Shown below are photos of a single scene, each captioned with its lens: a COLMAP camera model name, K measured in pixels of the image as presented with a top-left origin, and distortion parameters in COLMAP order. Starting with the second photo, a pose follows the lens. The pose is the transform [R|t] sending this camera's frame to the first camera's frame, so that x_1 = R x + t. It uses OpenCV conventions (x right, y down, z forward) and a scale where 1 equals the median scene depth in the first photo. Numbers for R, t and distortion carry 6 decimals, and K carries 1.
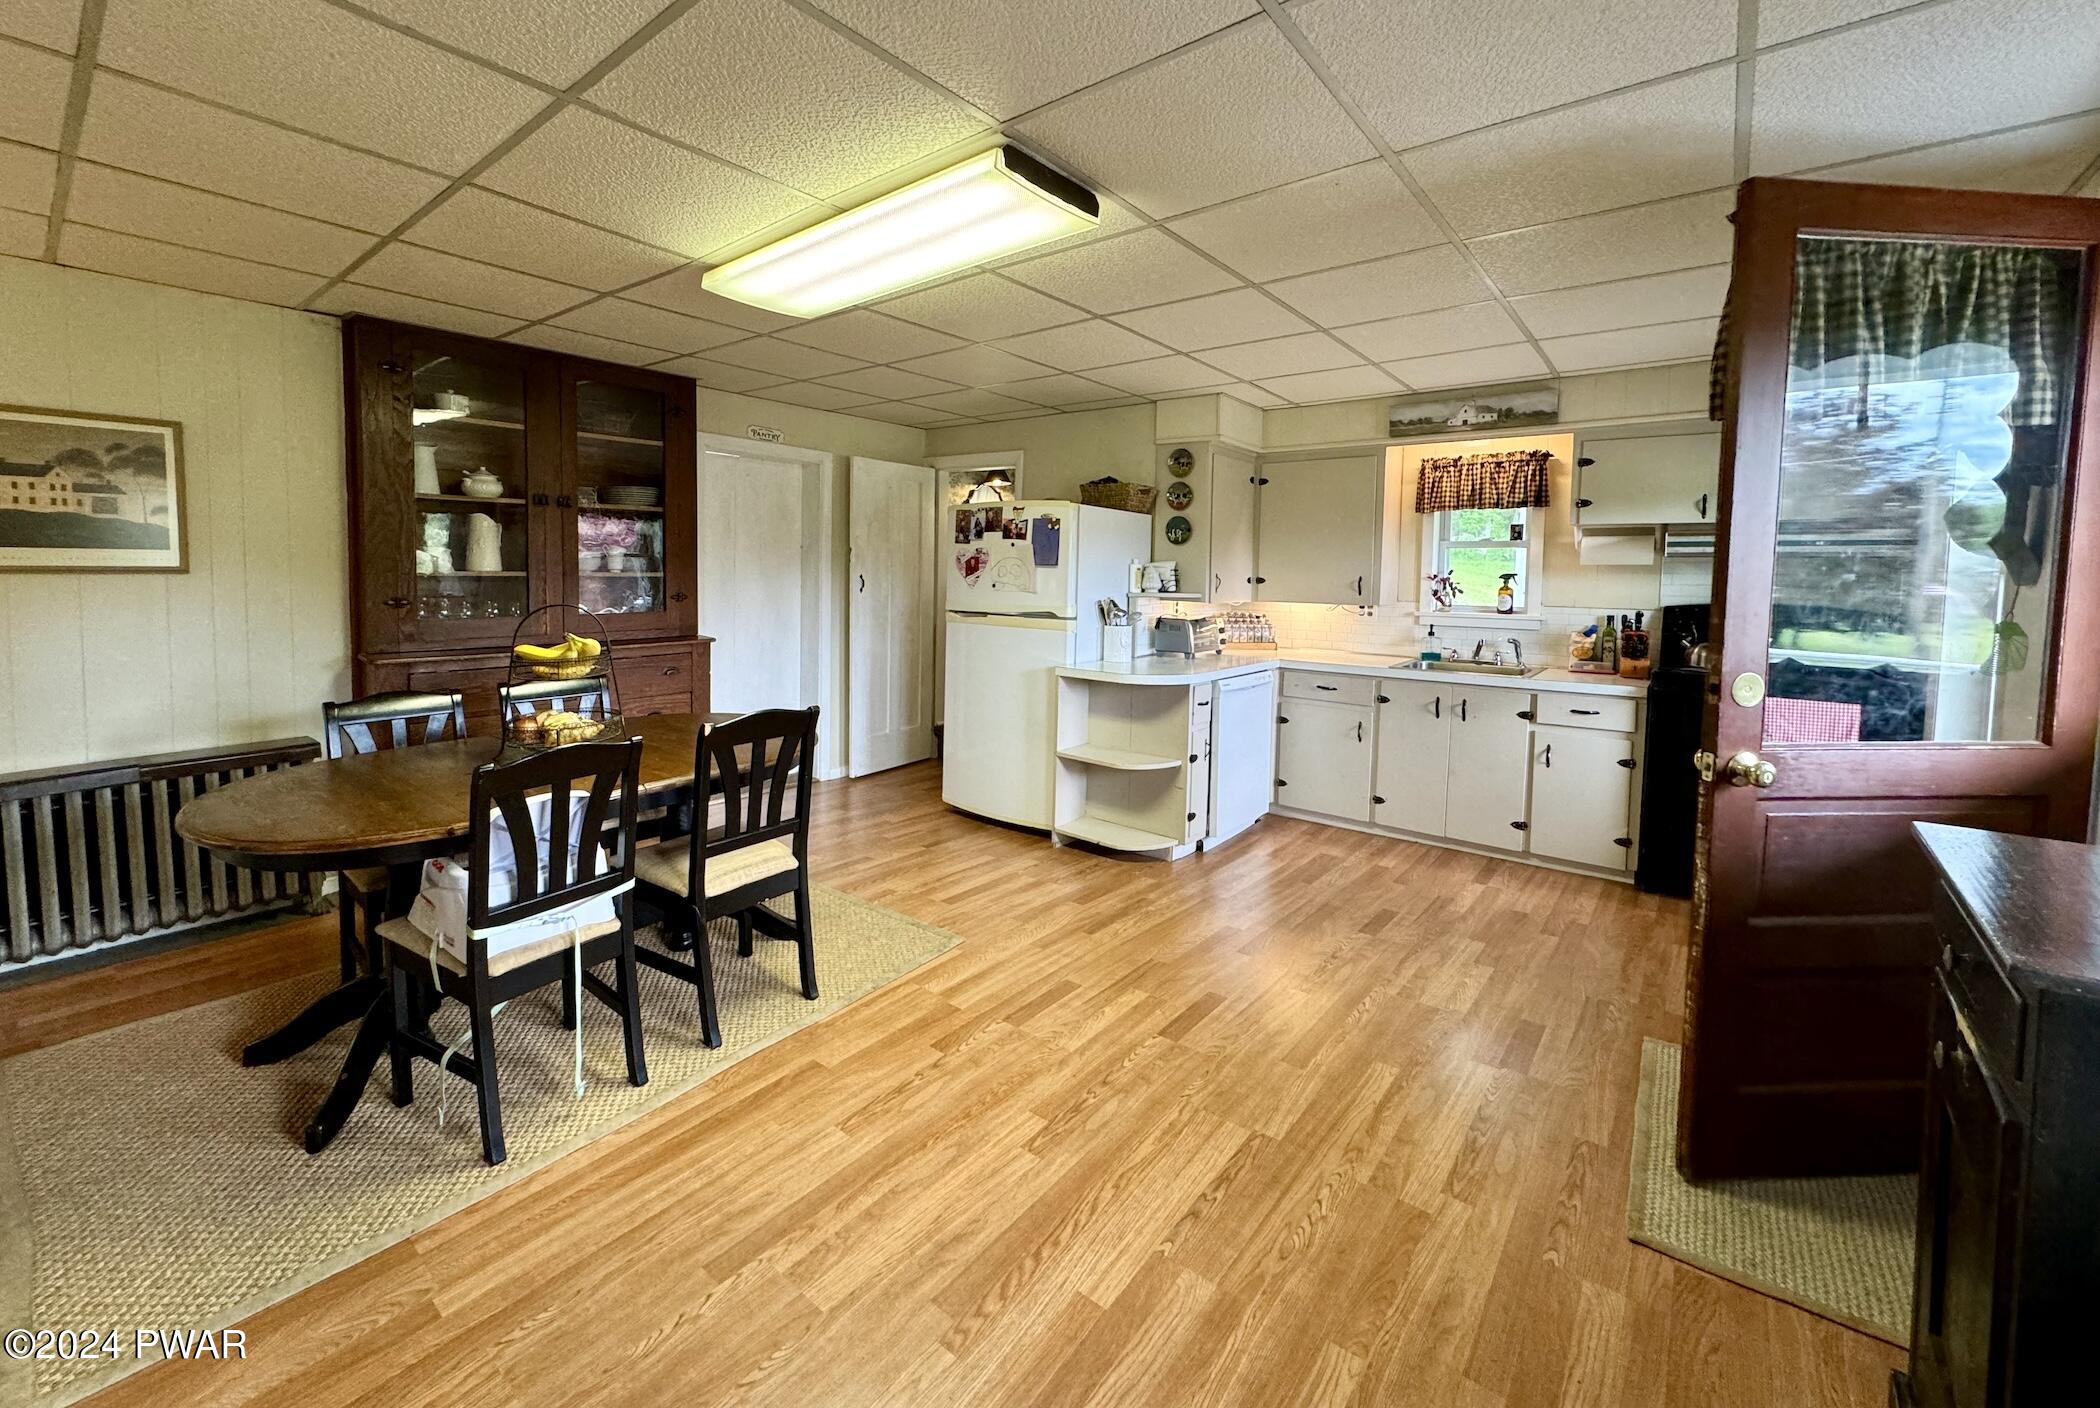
lens RADIAL K [[835.4, 0, 1047.5], [0, 835.4, 617.6], [0, 0, 1]] dist [-0.001335, 0.000024]
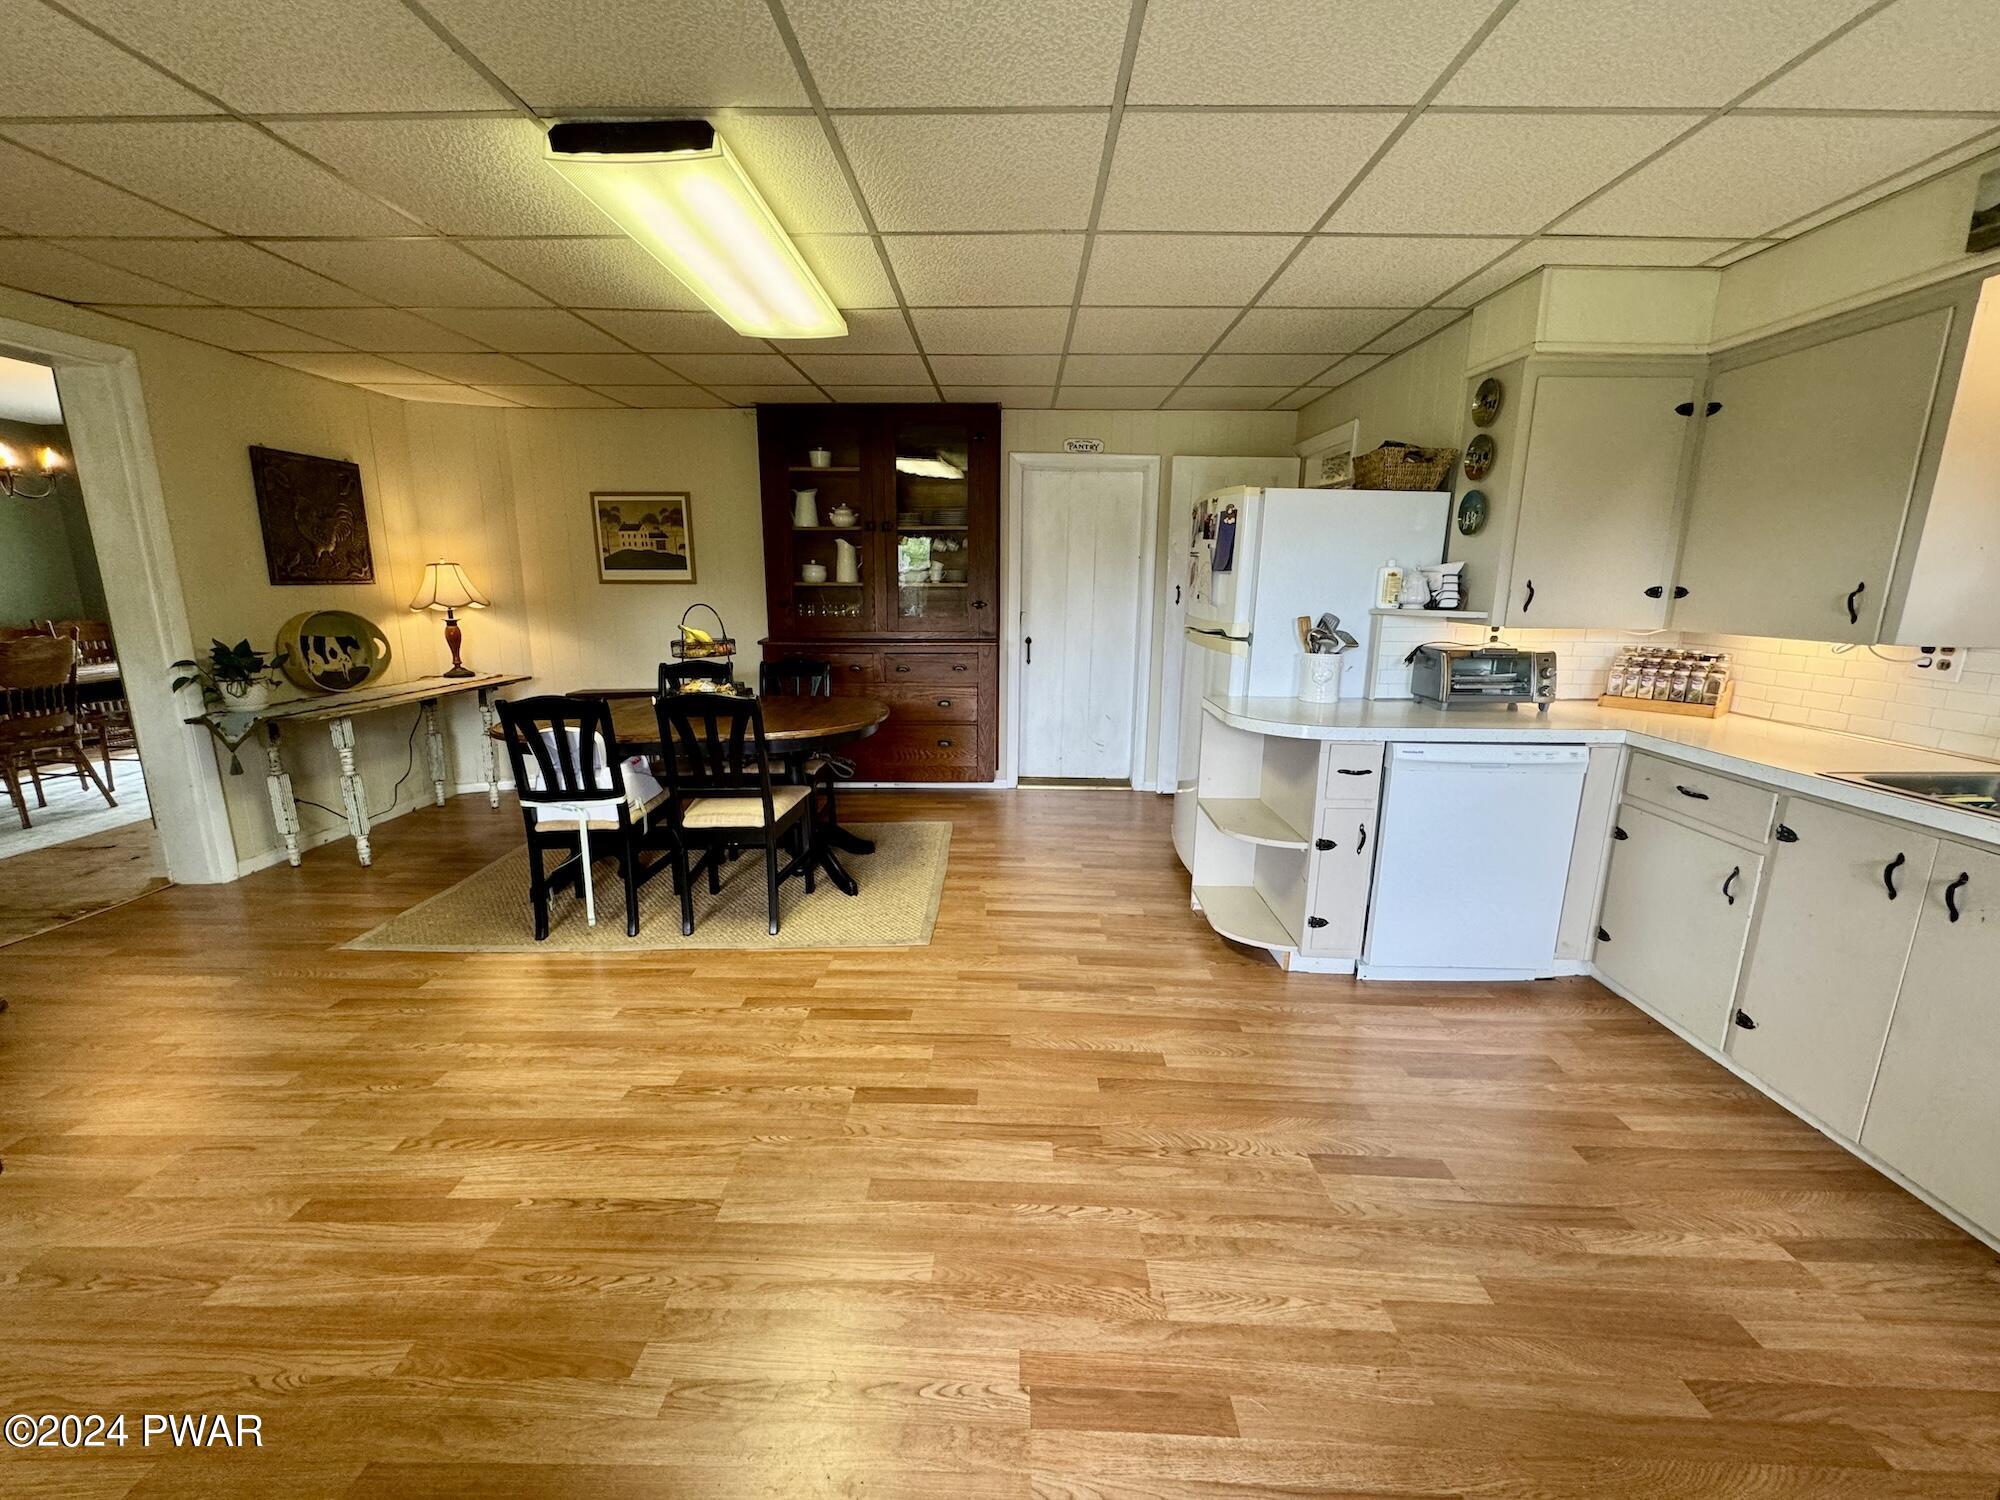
lens RADIAL K [[796.7, 0, 997.2], [0, 796.7, 746.8], [0, 0, 1]] dist [-0.001545, -0.000051]
pose [[0.610637, 0.154034, -0.776786, 0.628642], [-0.041844, 0.985806, 0.162588, -0.014743], [0.790805, -0.066779, 0.608415, 0.454564]]
